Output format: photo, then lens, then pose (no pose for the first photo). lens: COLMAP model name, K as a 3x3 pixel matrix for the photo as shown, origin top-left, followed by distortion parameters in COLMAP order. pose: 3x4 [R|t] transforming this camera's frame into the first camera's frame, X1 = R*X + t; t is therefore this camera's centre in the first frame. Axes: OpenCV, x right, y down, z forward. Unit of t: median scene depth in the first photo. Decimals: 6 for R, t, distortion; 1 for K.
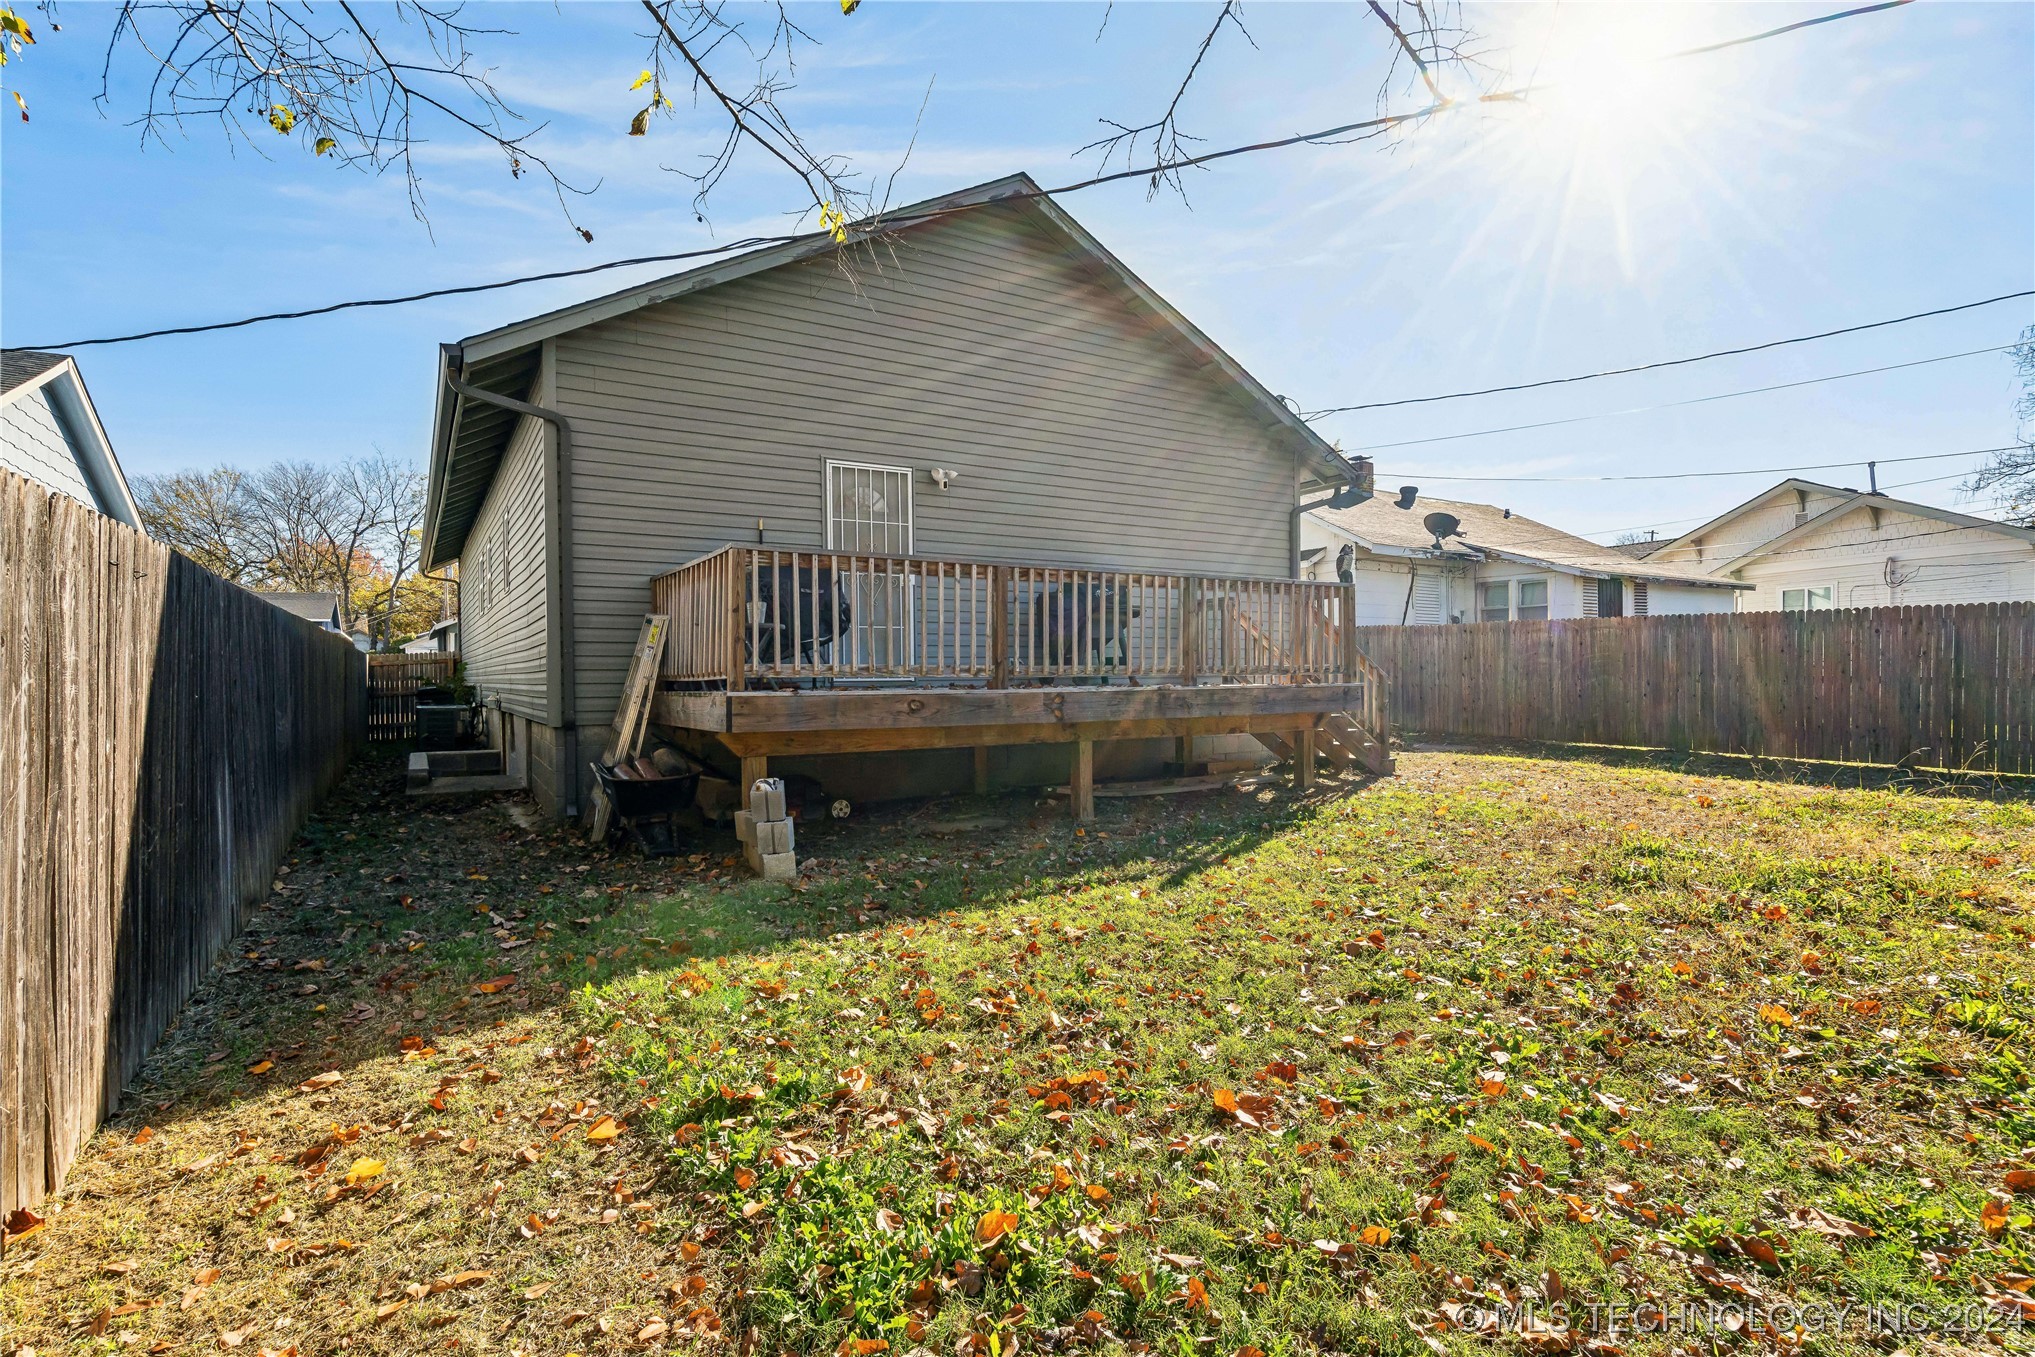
lens RADIAL K [[978.8, 0, 1011.4], [0, 978.8, 674.6], [0, 0, 1]] dist [-0.000080, 0.000163]
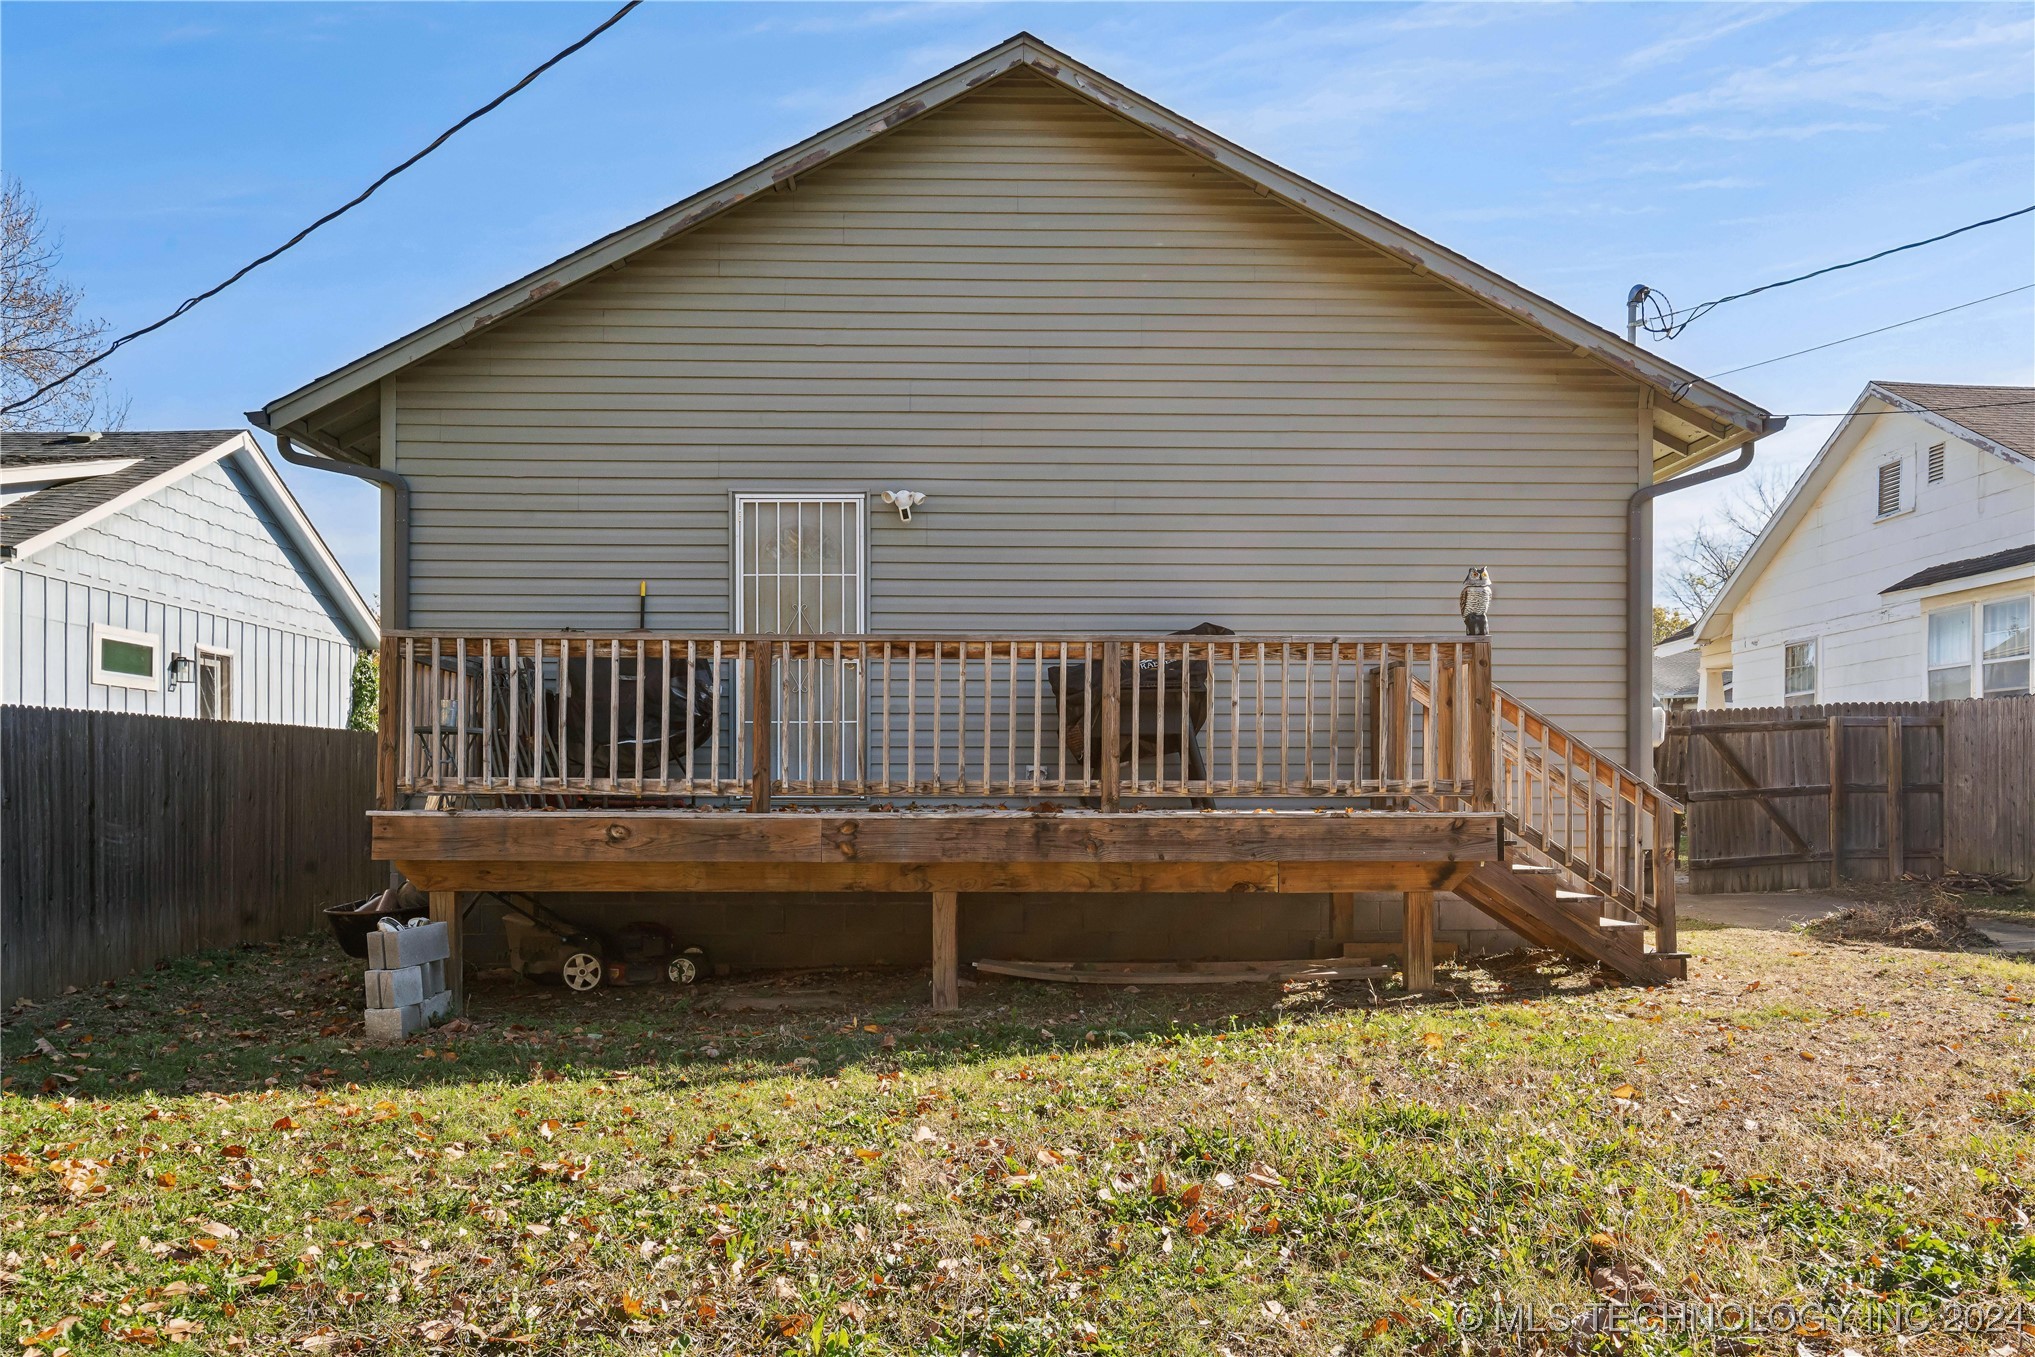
lens RADIAL K [[1638.3, 0, 1017.0], [0, 1638.3, 759.7], [0, 0, 1]] dist [0.004010, -0.001370]
pose [[0.869186, 0.000982, -0.494485, 0.651680], [-0.007136, 0.999919, -0.010558, -0.010953], [0.494435, 0.012705, 0.869122, 0.047056]]
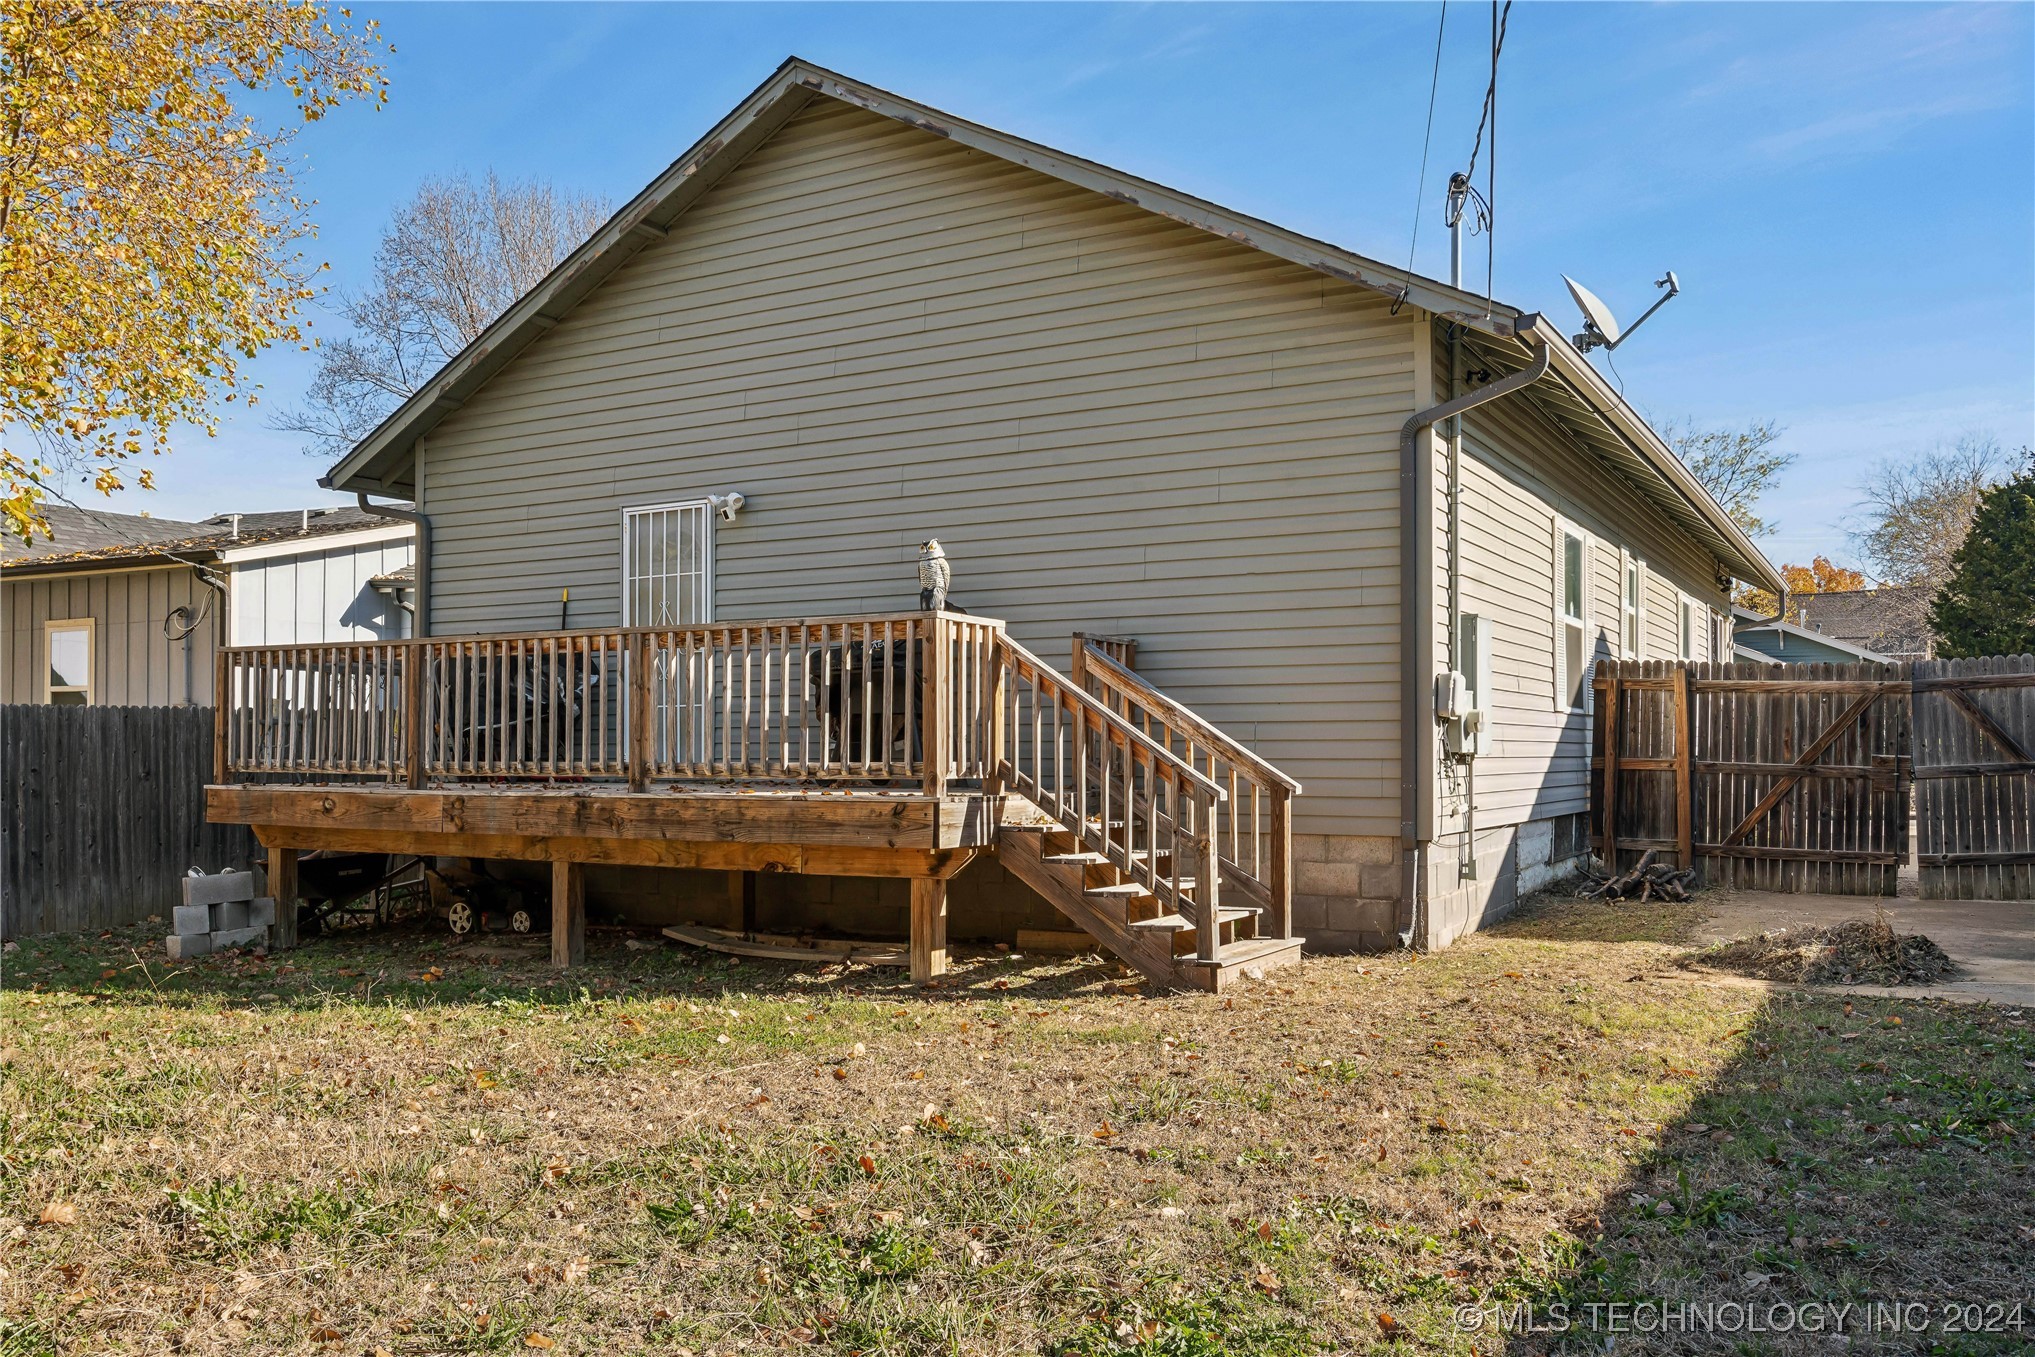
lens RADIAL K [[1627.4, 0, 1015.9], [0, 1627.4, 691.8], [0, 0, 1]] dist [-0.005836, -0.001720]
pose [[0.479512, -0.022919, -0.877236, 1.295823], [0.000216, 0.999662, -0.025999, -0.028809], [0.877535, 0.012277, 0.479355, 0.685124]]
